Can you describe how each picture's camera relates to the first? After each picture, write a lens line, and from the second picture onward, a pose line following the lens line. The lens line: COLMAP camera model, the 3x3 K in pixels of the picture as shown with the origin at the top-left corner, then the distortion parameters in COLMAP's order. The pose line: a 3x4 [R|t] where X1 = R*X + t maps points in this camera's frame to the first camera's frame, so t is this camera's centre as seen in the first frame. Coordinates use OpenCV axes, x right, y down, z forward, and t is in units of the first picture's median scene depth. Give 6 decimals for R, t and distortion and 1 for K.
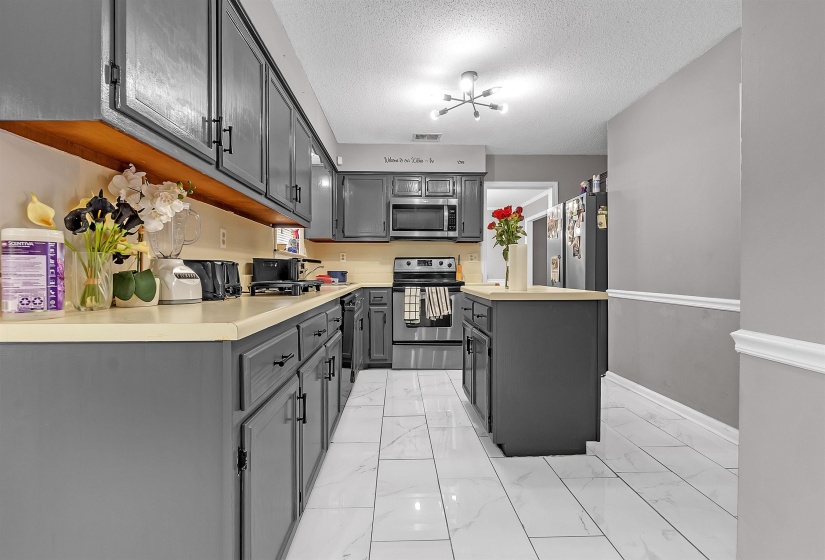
lens RADIAL K [[369.3, 0, 411.0], [0, 369.3, 275.4], [0, 0, 1]] dist [-0.002828, 0.000225]
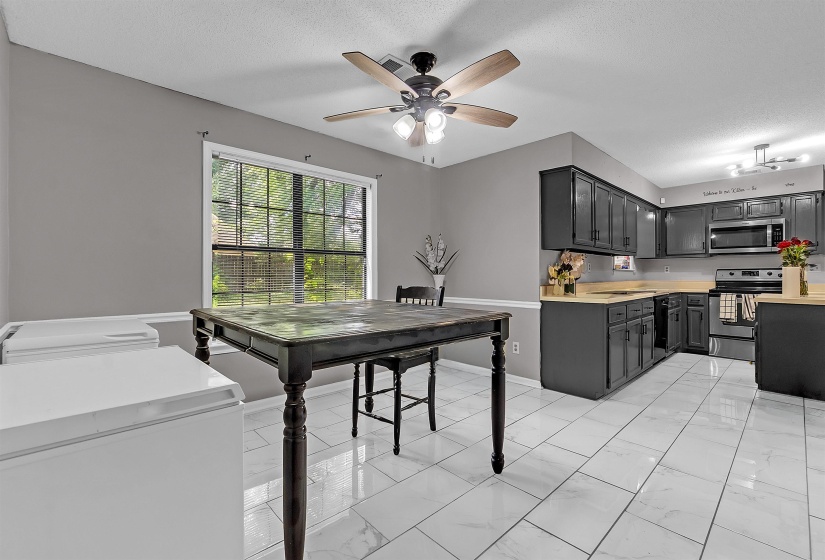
lens RADIAL K [[369.3, 0, 404.6], [0, 369.3, 272.9], [0, 0, 1]] dist [-0.002828, 0.000225]
pose [[0.658987, -0.000887, -0.752154, 0.220981], [-0.005836, 0.999963, -0.006293, -0.024366], [0.752132, 0.008536, 0.658957, -0.672759]]
